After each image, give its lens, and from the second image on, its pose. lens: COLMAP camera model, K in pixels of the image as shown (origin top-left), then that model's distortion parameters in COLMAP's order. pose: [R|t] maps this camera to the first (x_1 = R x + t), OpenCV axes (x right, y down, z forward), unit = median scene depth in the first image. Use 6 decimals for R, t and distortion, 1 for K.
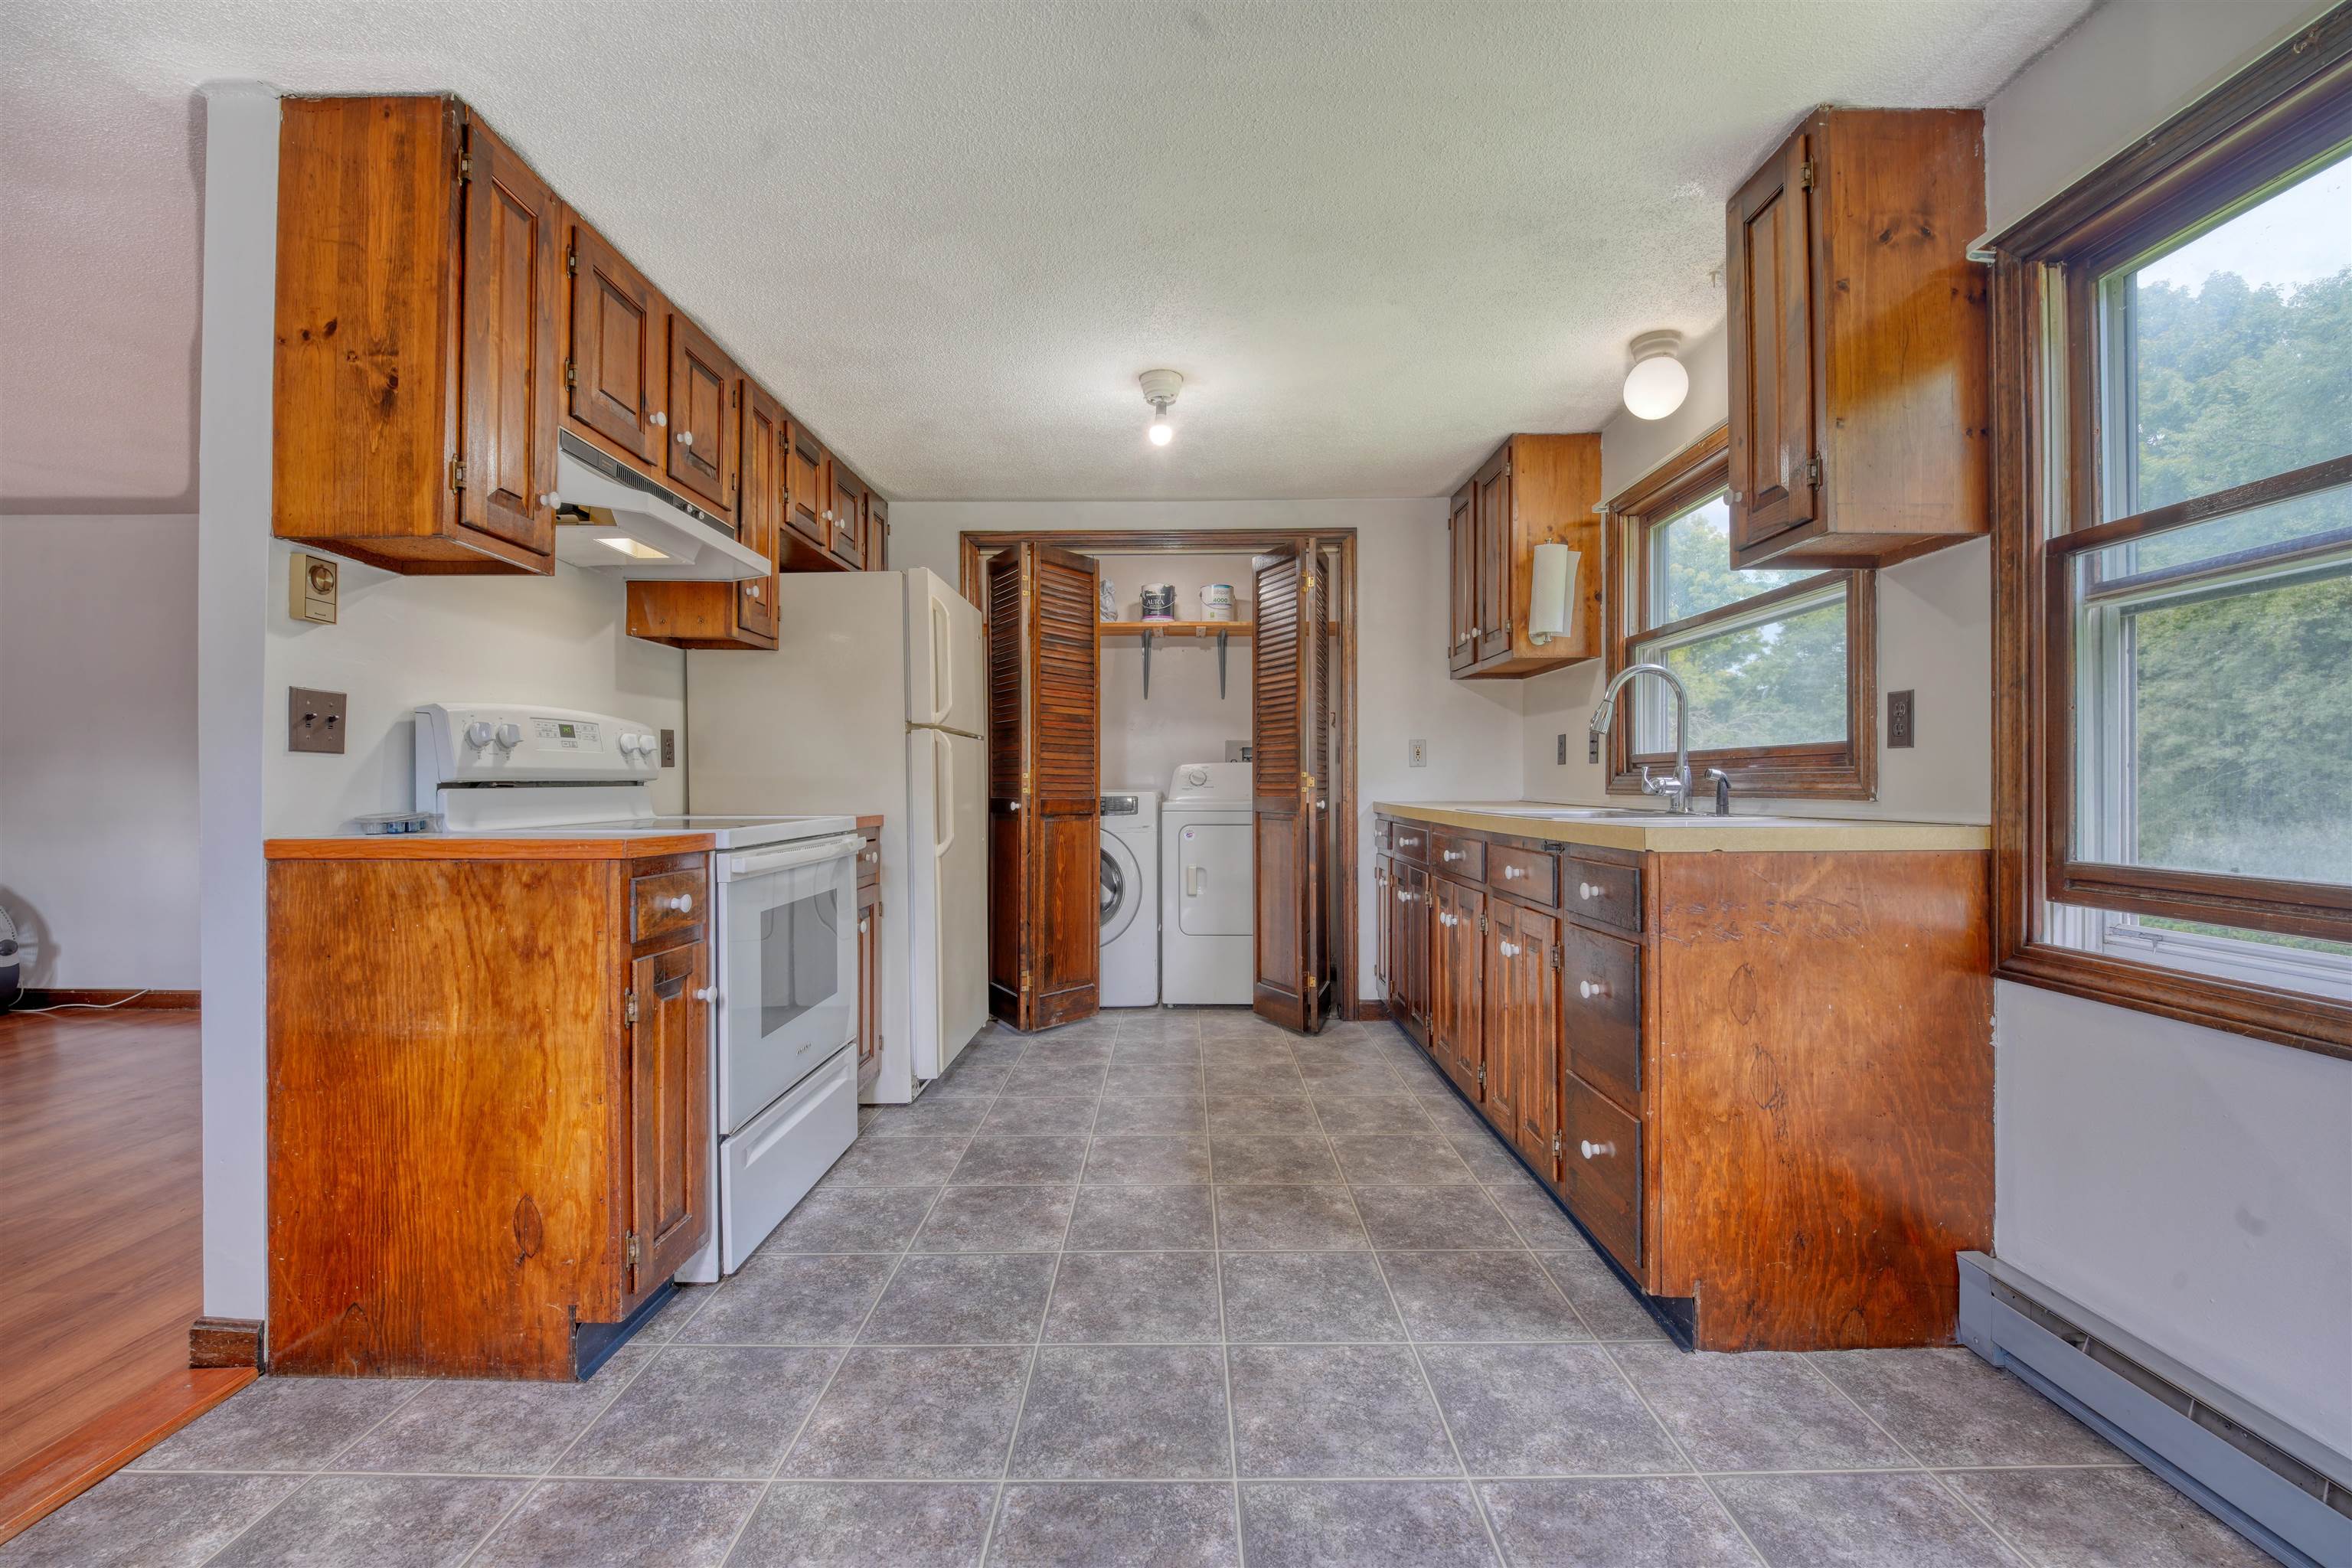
lens RADIAL K [[991.2, 0, 1246.0], [0, 991.2, 783.3], [0, 0, 1]] dist [-0.000746, -0.008622]
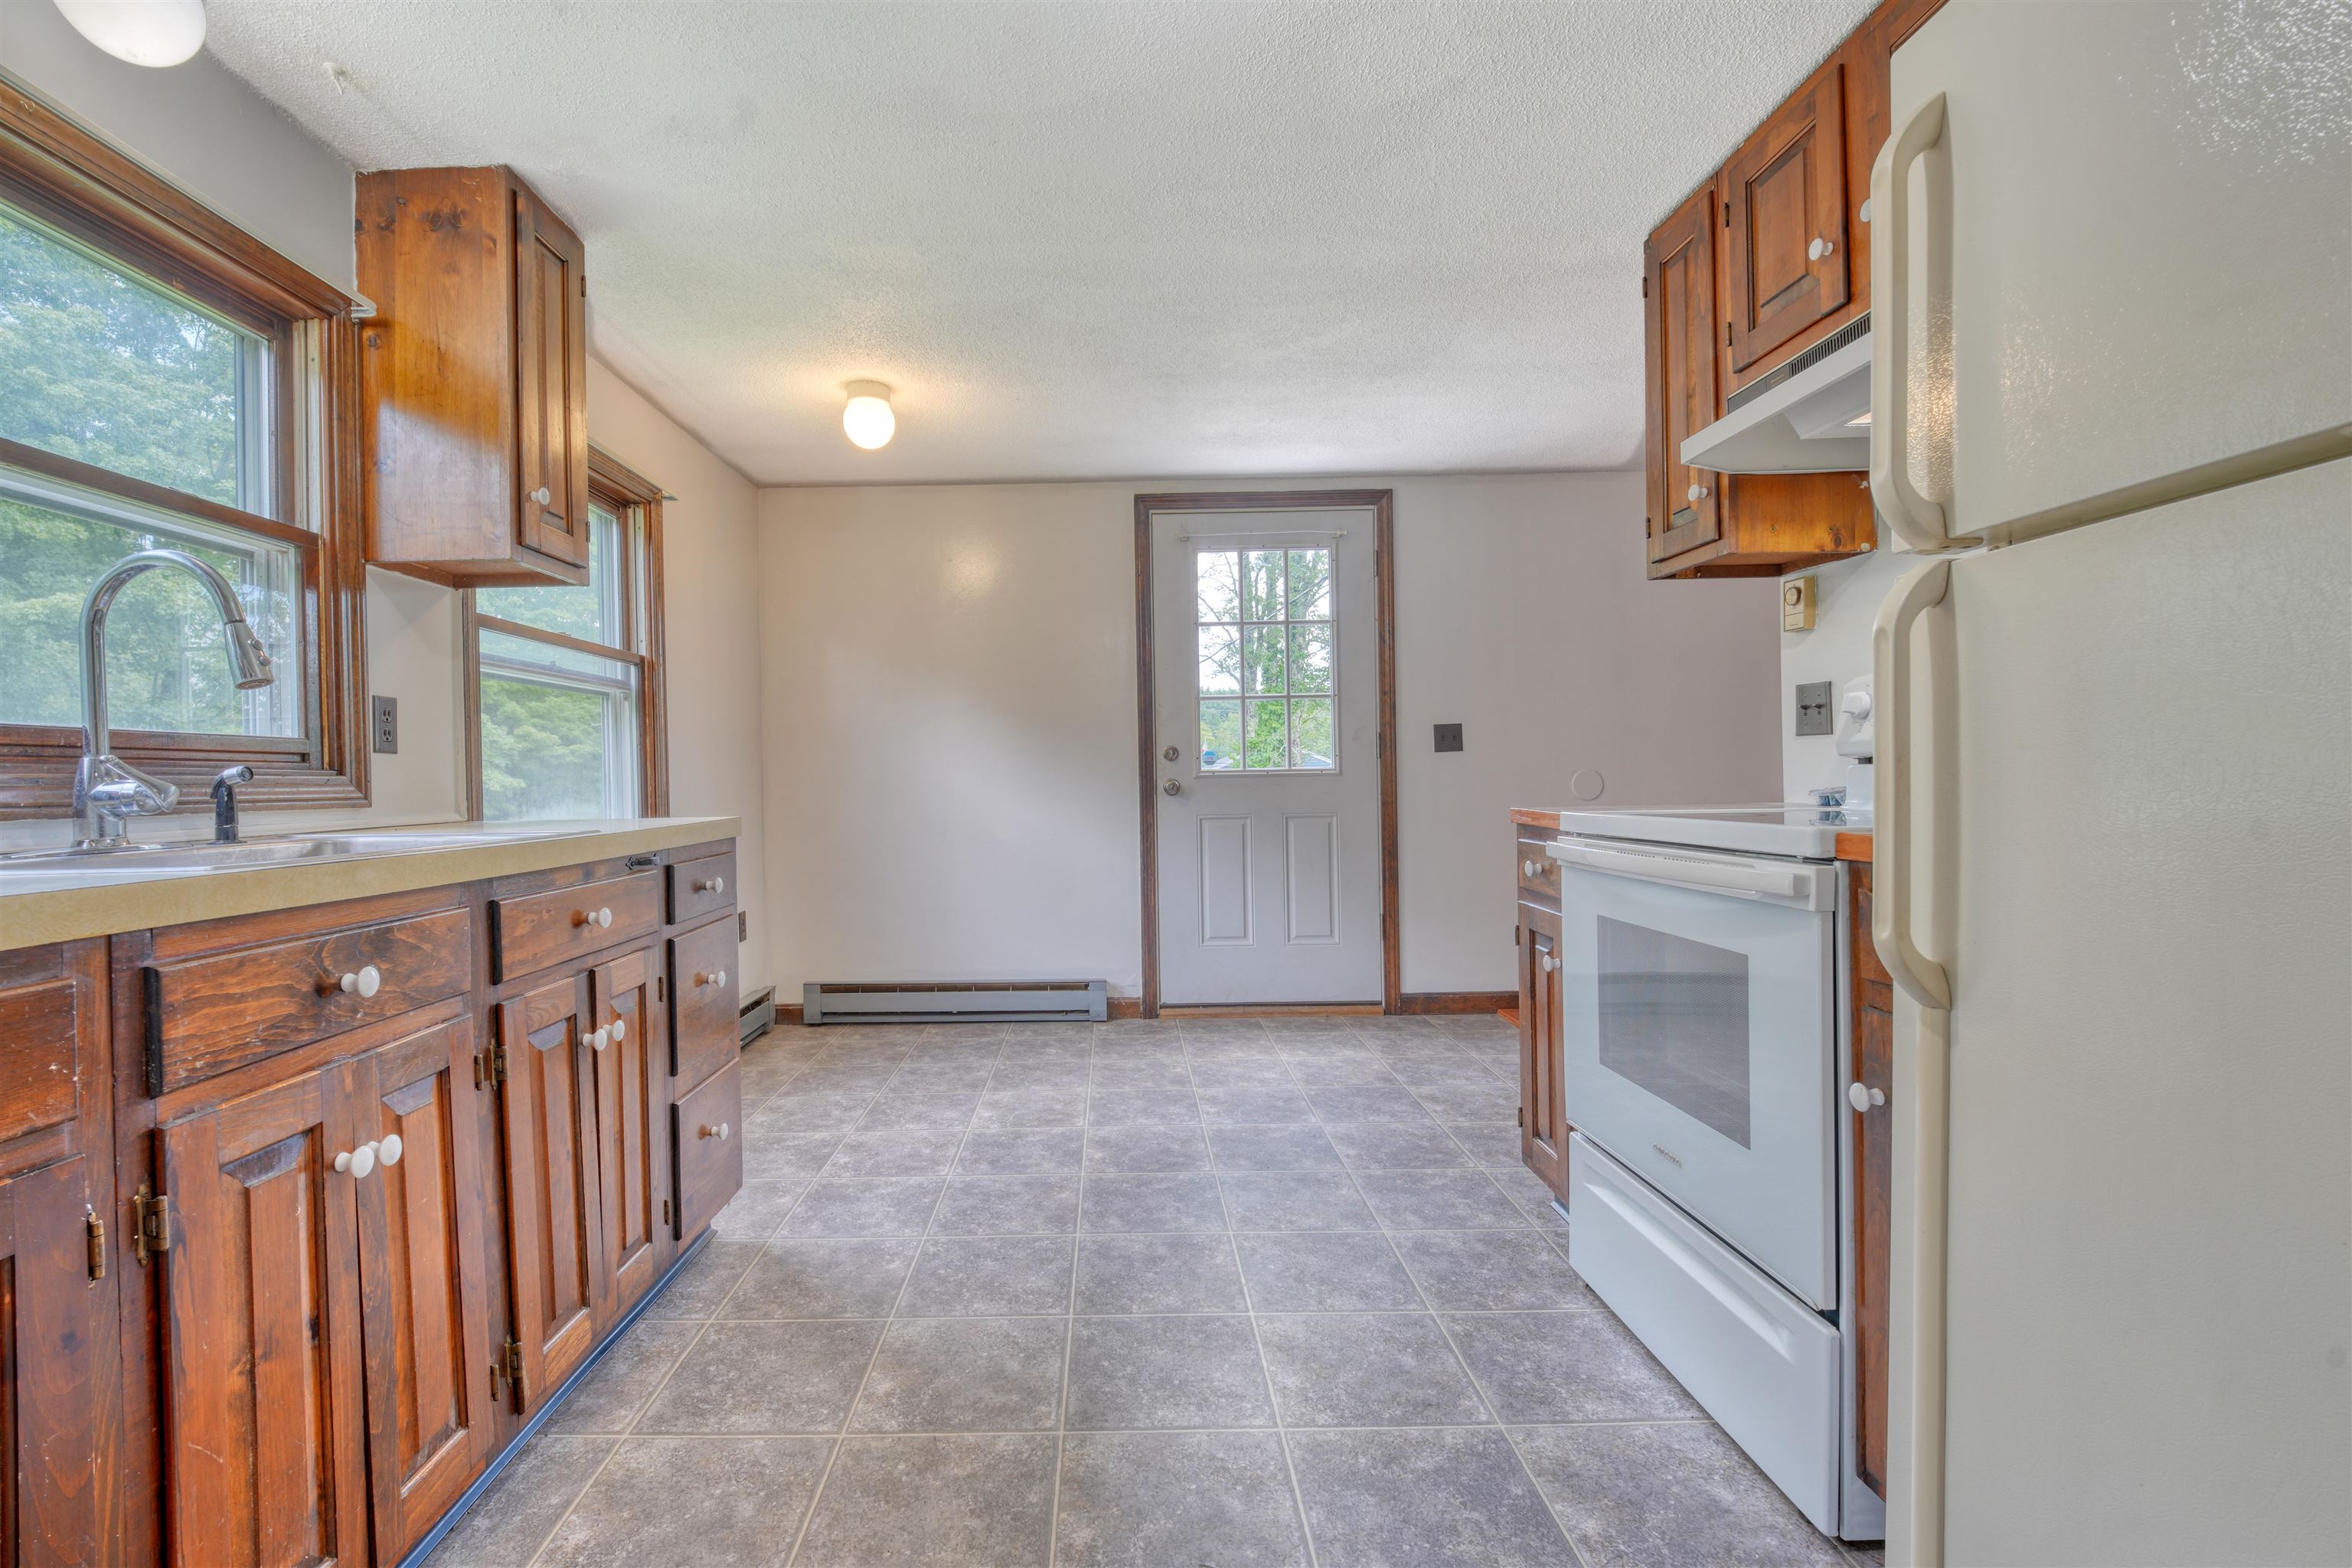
lens RADIAL K [[959.9, 0, 1175.7], [0, 959.9, 773.3], [0, 0, 1]] dist [0.040049, -0.038528]
pose [[-0.999785, 0.020601, 0.002350, -0.167907], [0.020591, 0.999779, -0.004121, 0.005578], [-0.002434, -0.004071, -0.999989, 2.343533]]
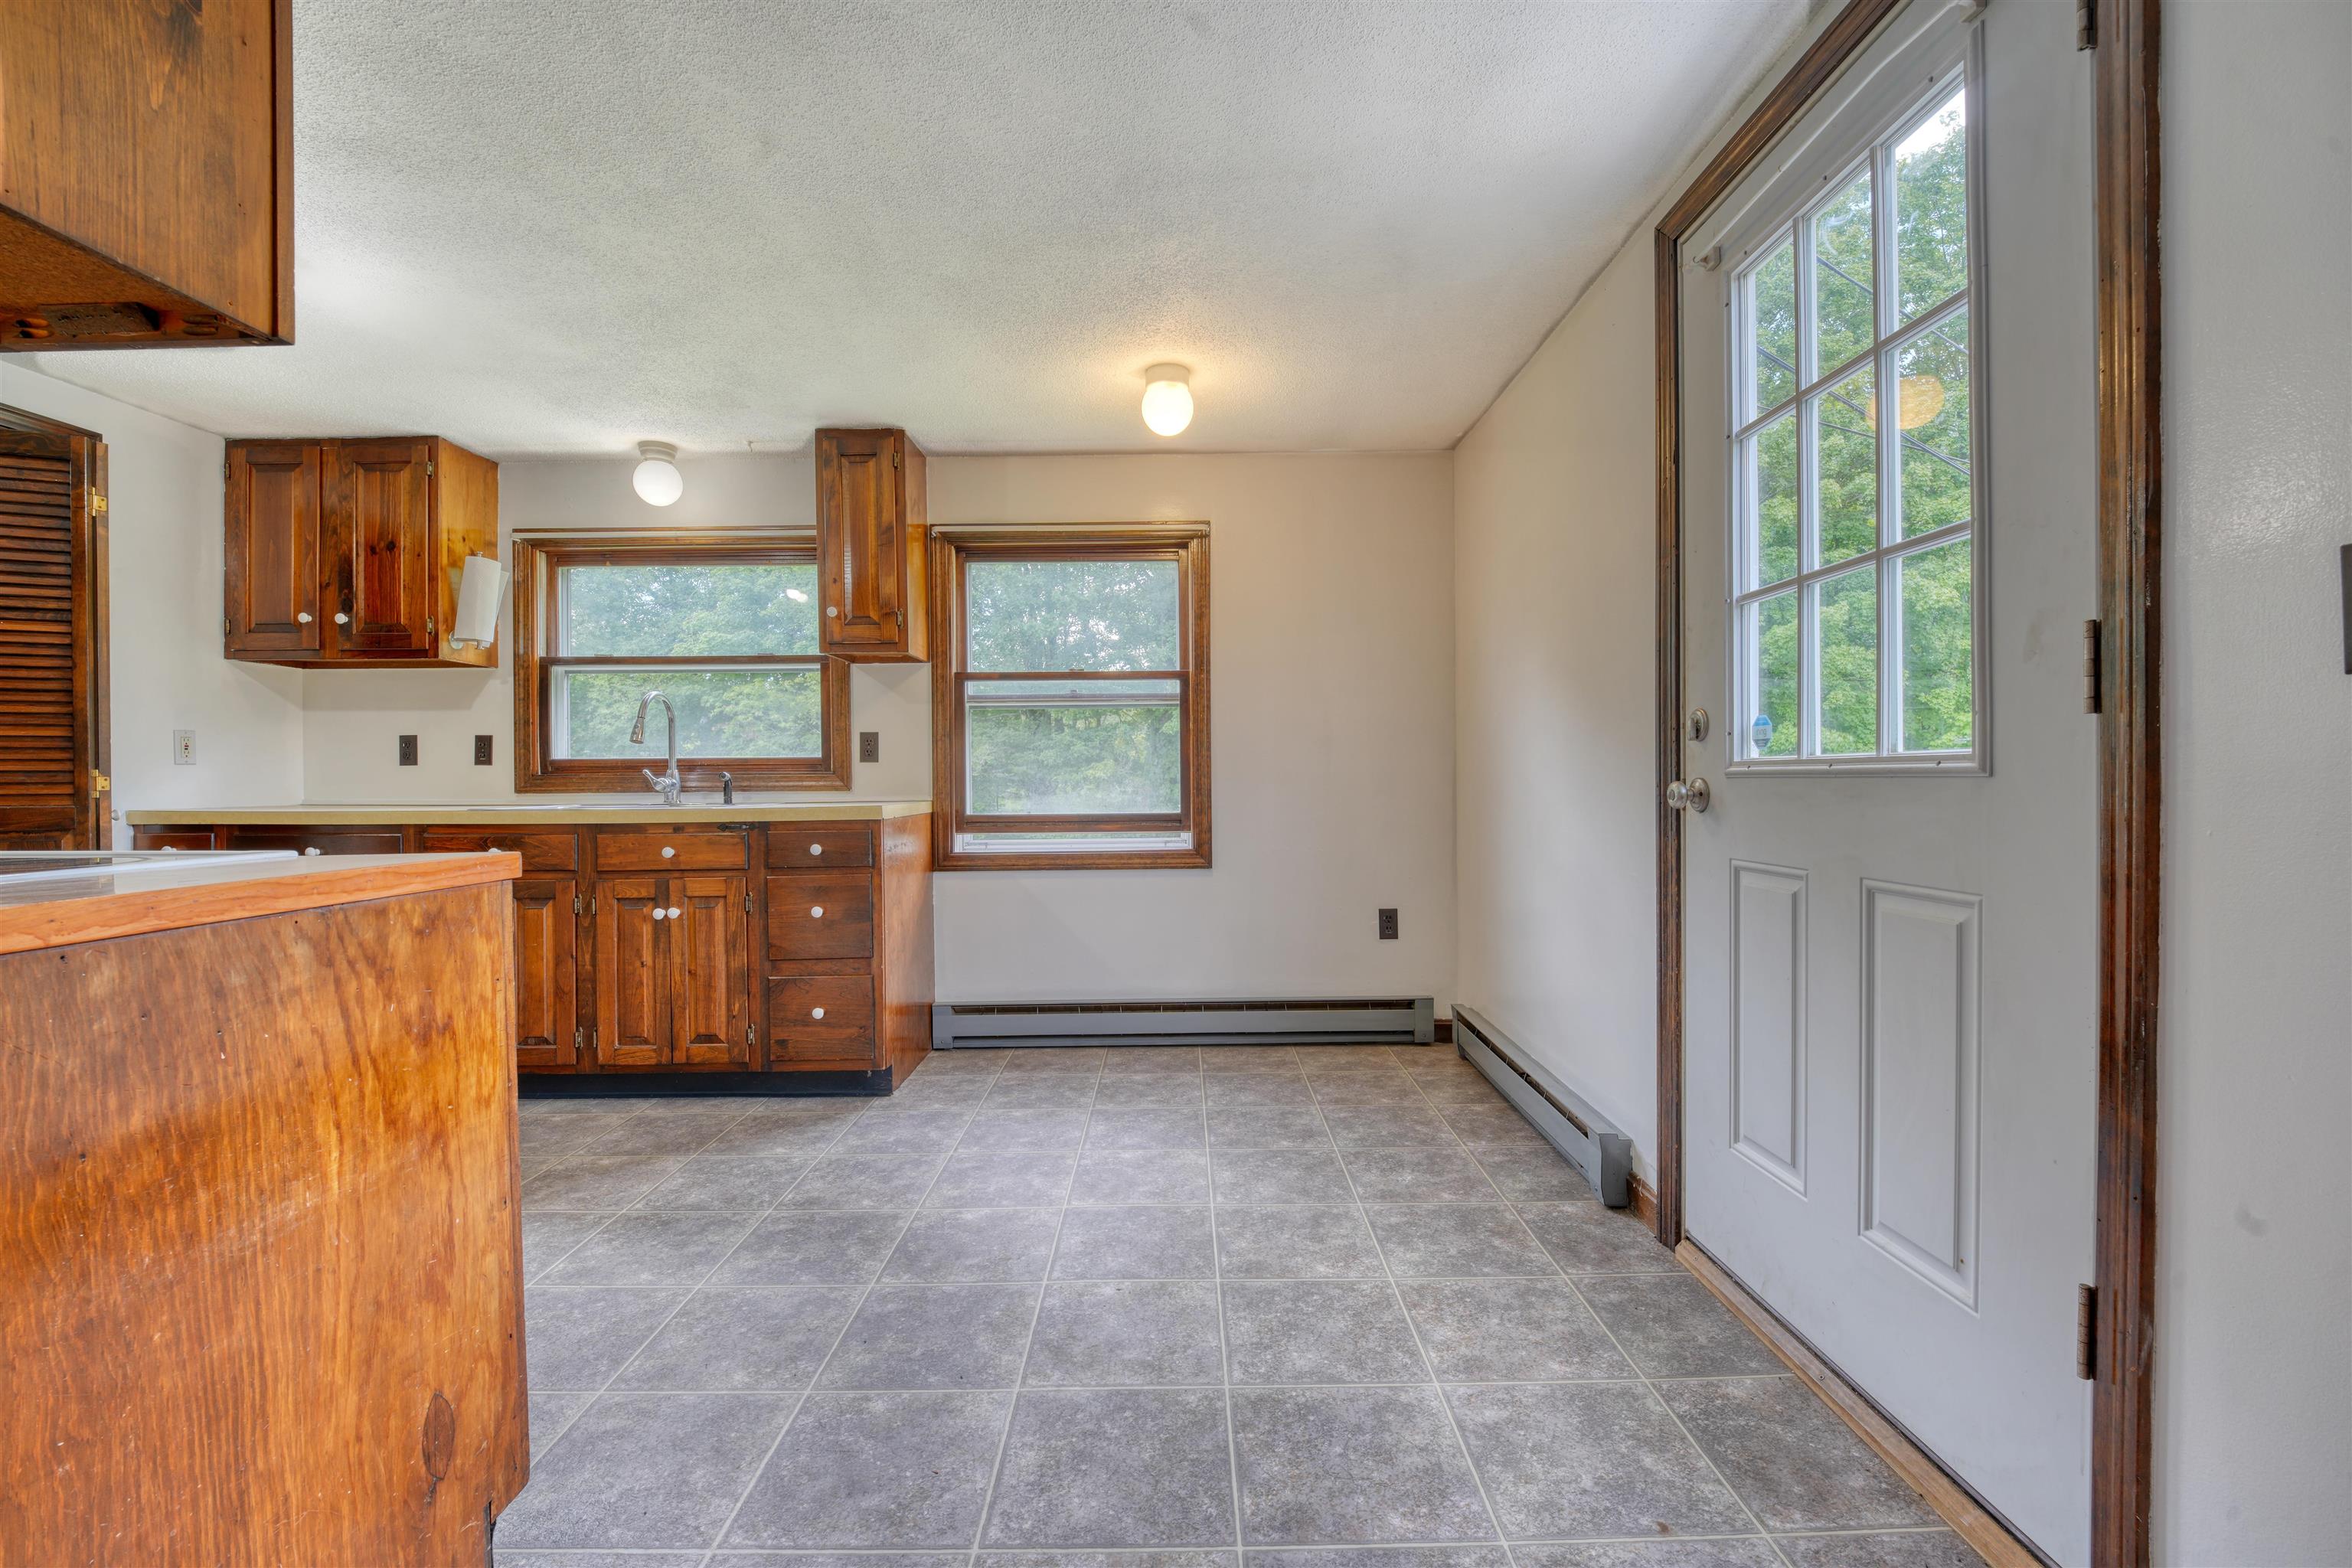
lens RADIAL K [[968.1, 0, 1176.0], [0, 968.1, 784.0], [0, 0, 1]] dist [-0.004741, -0.000274]
pose [[0.004328, -0.002663, 0.999987, -1.376035], [0.007472, 0.999969, 0.002631, 0.005702], [-0.999963, 0.007461, 0.004348, 0.487245]]
